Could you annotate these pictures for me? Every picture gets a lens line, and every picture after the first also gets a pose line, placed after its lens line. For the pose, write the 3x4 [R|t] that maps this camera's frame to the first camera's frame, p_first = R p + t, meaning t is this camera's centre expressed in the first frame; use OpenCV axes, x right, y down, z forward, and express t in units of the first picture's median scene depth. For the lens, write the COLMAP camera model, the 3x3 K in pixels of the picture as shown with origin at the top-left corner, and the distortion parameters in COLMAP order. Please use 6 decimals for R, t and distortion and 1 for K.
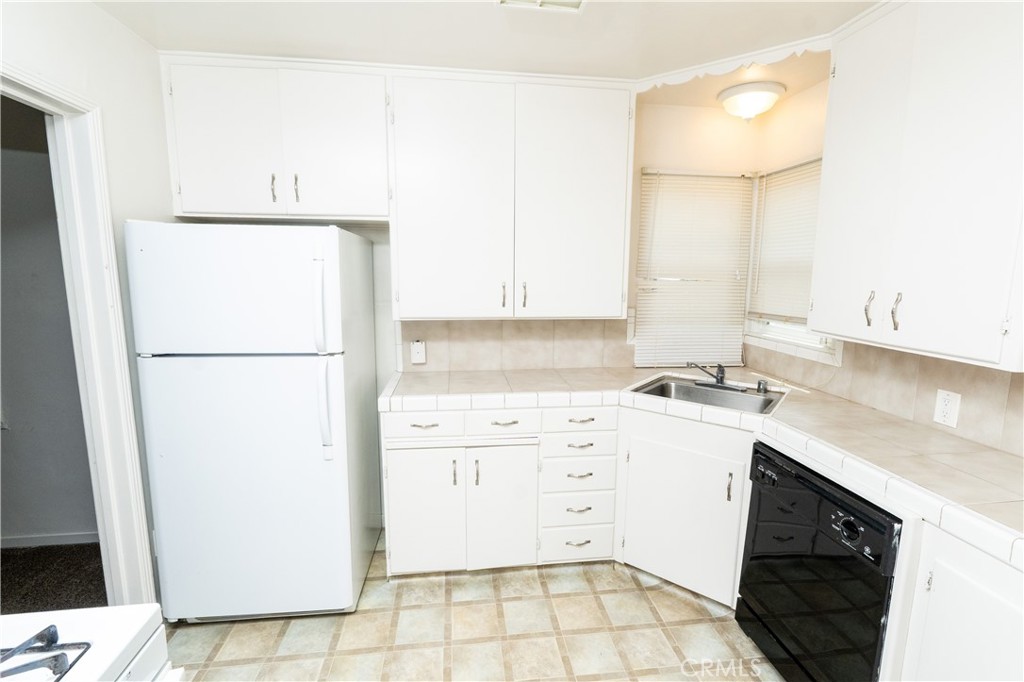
lens RADIAL K [[471.1, 0, 514.2], [0, 471.1, 339.1], [0, 0, 1]] dist [-0.007880, 0.001077]
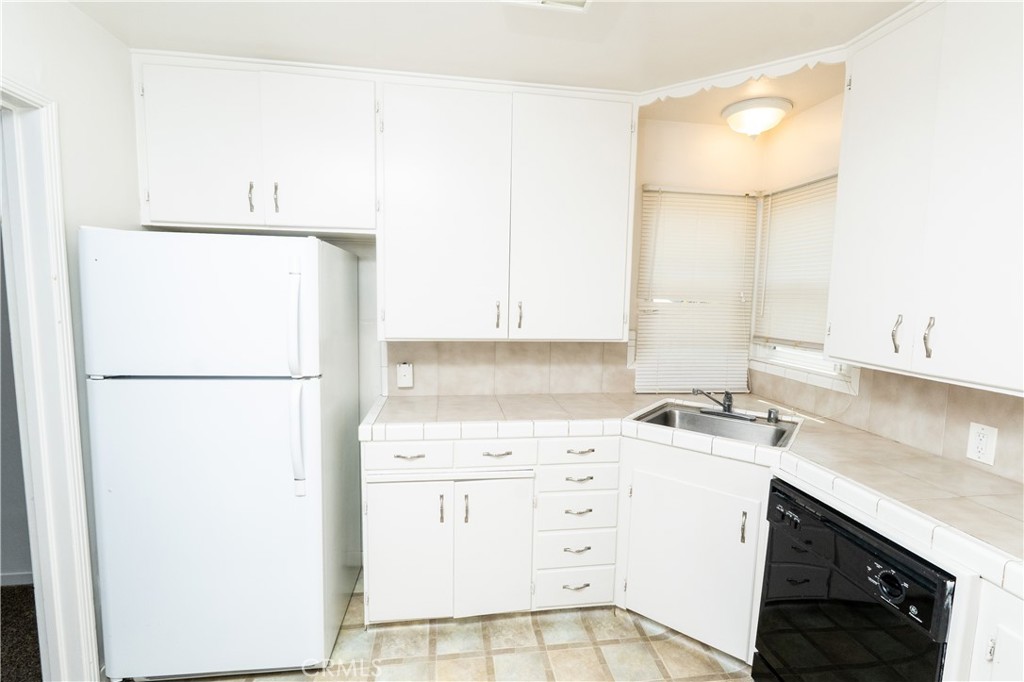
lens RADIAL K [[471.1, 0, 514.6], [0, 471.1, 339.4], [0, 0, 1]] dist [-0.007880, 0.001077]
pose [[0.999747, 0.010949, 0.019638, -0.007344], [-0.010065, 0.998957, -0.044533, -0.004578], [-0.020106, 0.044324, 0.998815, 0.075484]]
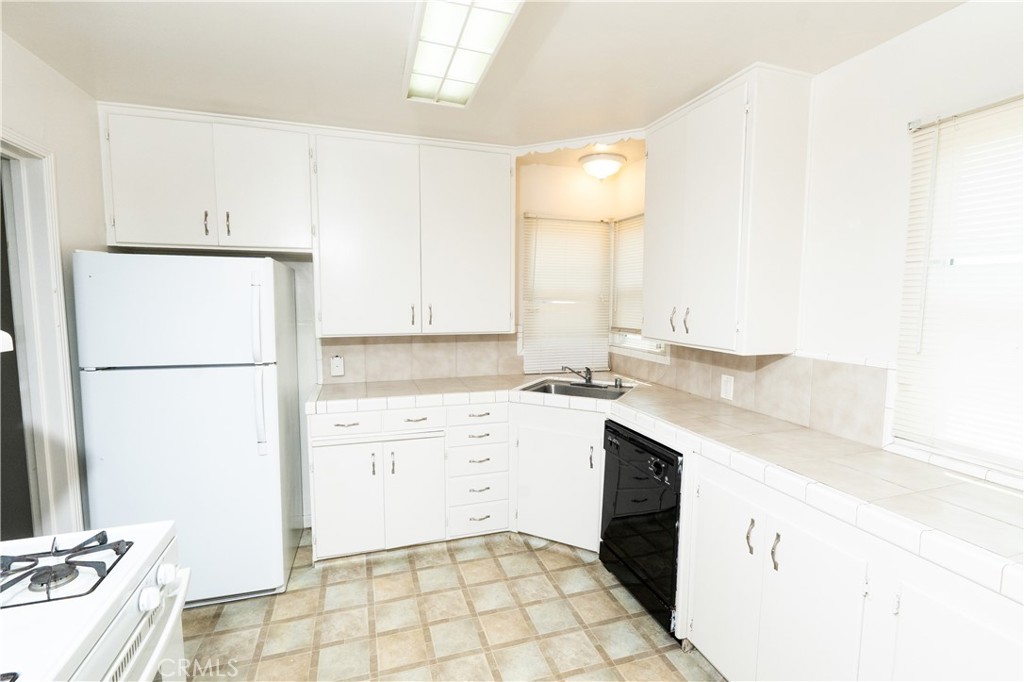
lens RADIAL K [[471.1, 0, 513.9], [0, 471.1, 339.3], [0, 0, 1]] dist [-0.007880, 0.001077]
pose [[0.981693, -0.019600, 0.189458, 0.001985], [0.030189, 0.998129, -0.053167, 0.044891], [-0.188061, 0.057914, 0.980448, -0.247554]]
